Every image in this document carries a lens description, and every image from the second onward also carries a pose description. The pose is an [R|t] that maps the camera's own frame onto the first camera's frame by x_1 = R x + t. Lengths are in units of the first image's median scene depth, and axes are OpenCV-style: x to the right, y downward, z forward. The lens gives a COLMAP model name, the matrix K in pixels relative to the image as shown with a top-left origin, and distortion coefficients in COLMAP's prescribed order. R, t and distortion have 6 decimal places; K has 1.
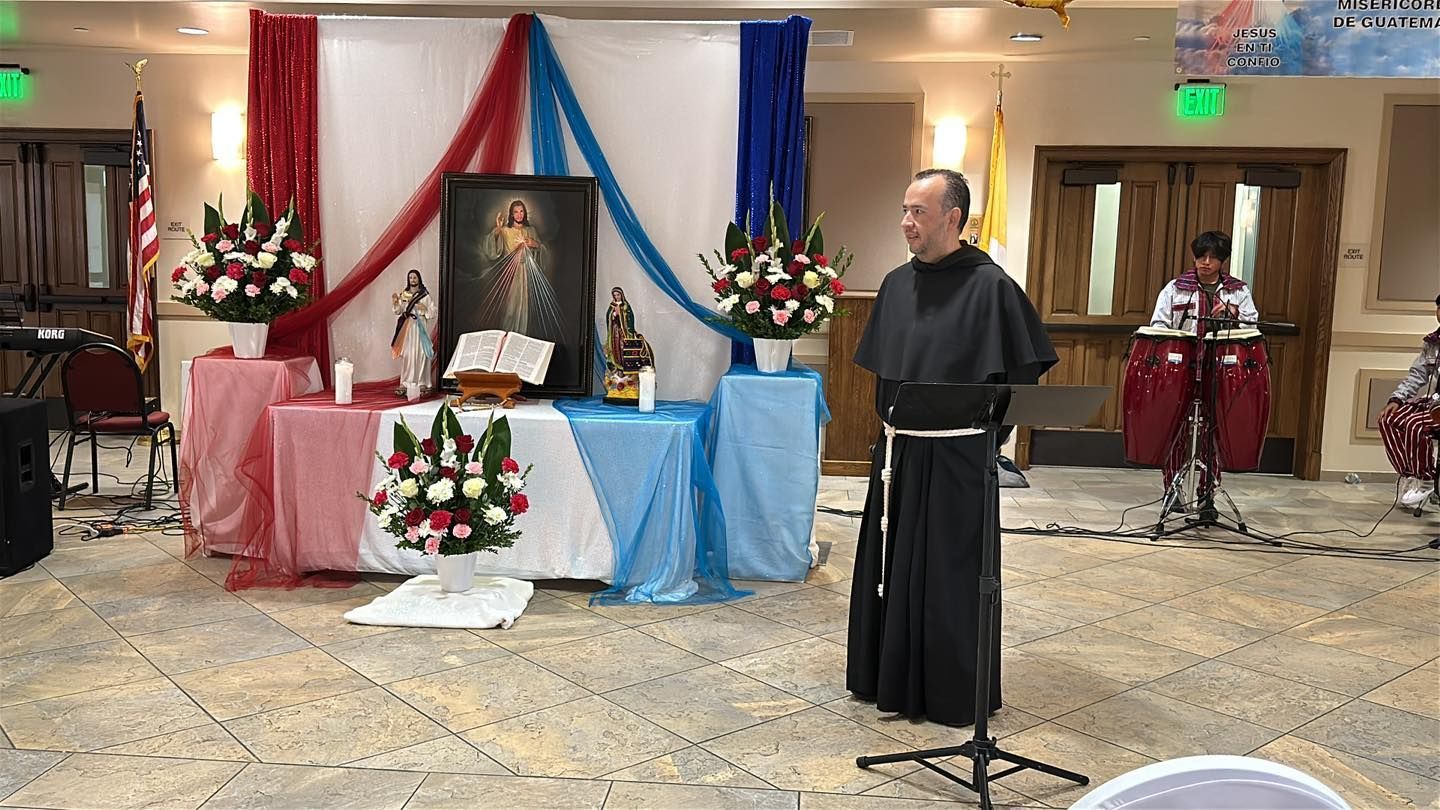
lens RADIAL K [[1171.9, 0, 720.0], [0, 1171.9, 405.0], [0, 0, 1]] dist [0.170736, -0.346262]
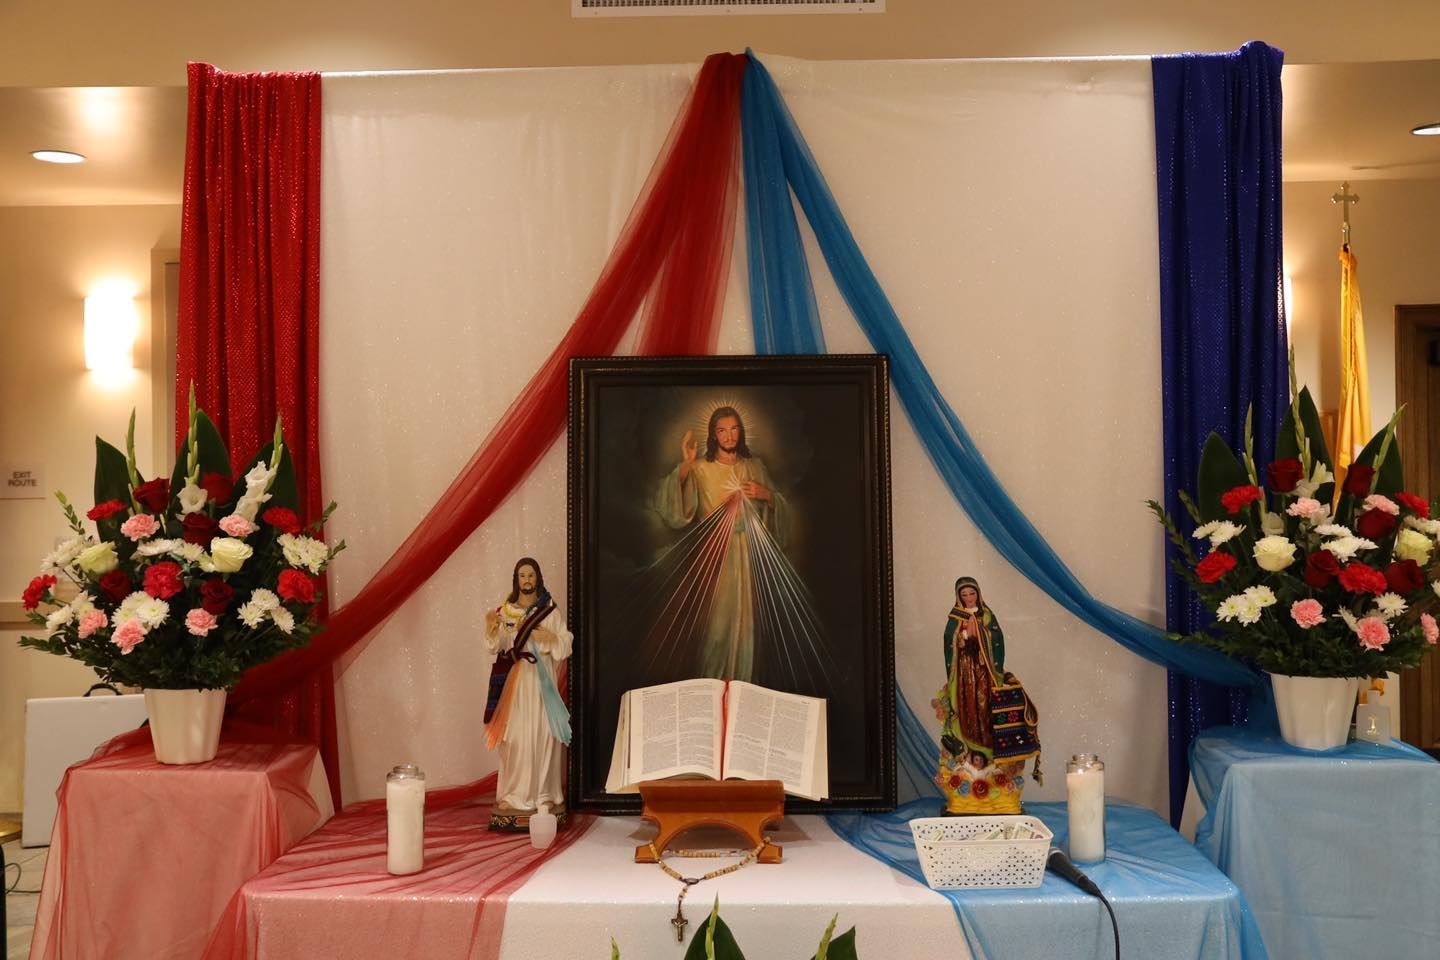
lens RADIAL K [[1383.4, 0, 720.0], [0, 1383.4, 480.0], [0, 0, 1]] dist [-0.123056, 0.268290]
pose [[0.997684, -0.036769, 0.057222, -0.216983], [0.043588, 0.991462, -0.122897, -0.075578], [-0.052215, 0.125106, 0.990768, 0.454922]]
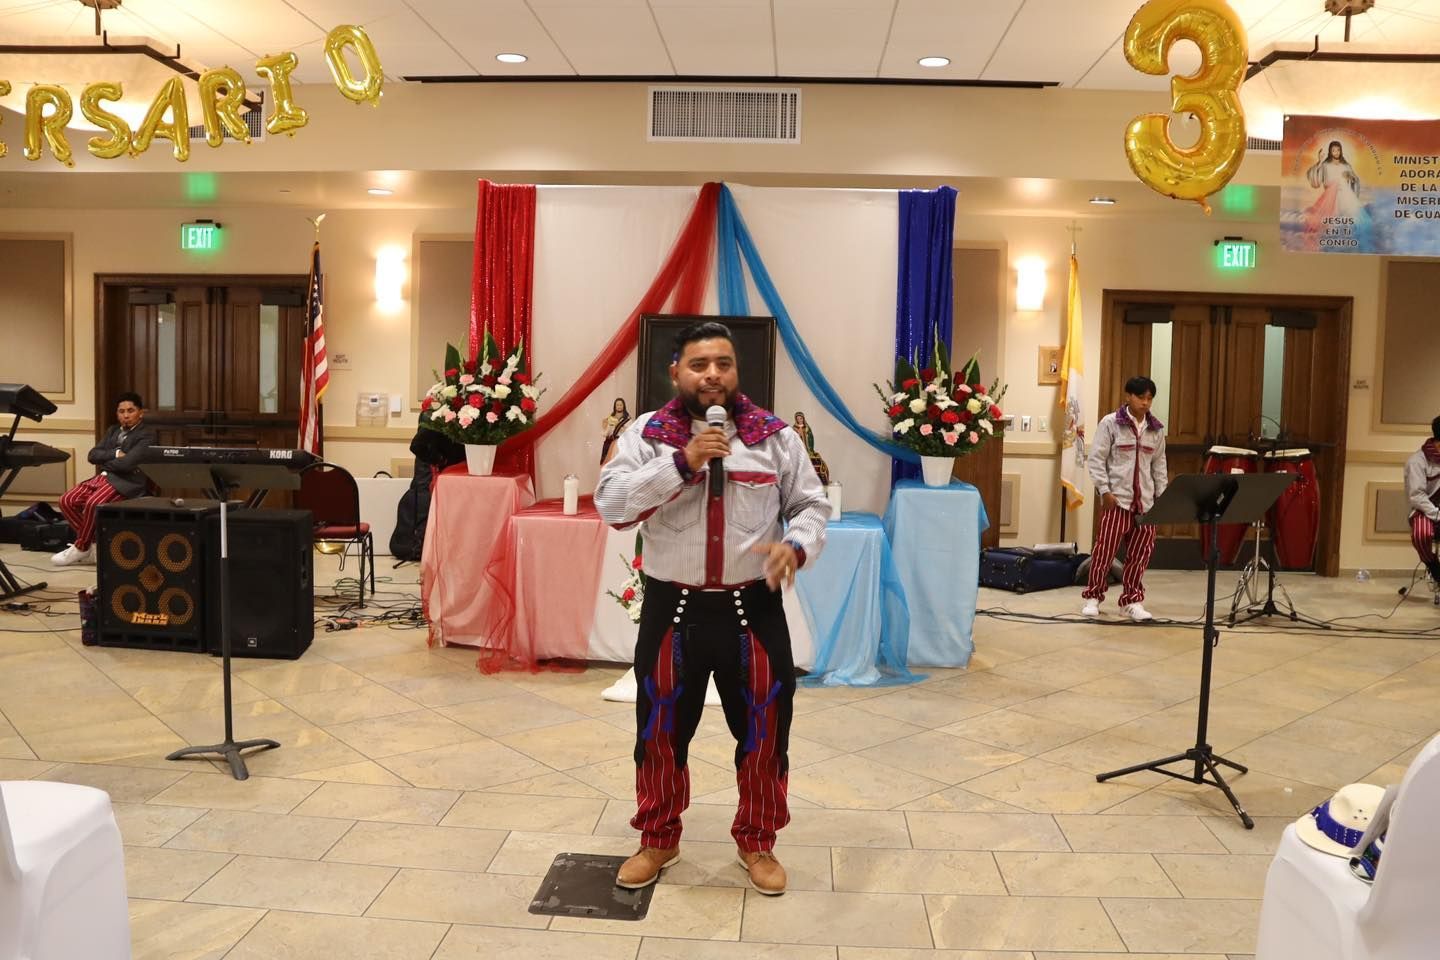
lens RADIAL K [[1172.3, 0, 725.1], [0, 1172.3, 464.1], [0, 0, 1]] dist [-0.188861, 0.144183]
pose [[0.999782, -0.002259, 0.020759, -0.184500], [0.003252, 0.998846, -0.047917, 0.004705], [-0.020627, 0.047974, 0.998636, -0.135275]]
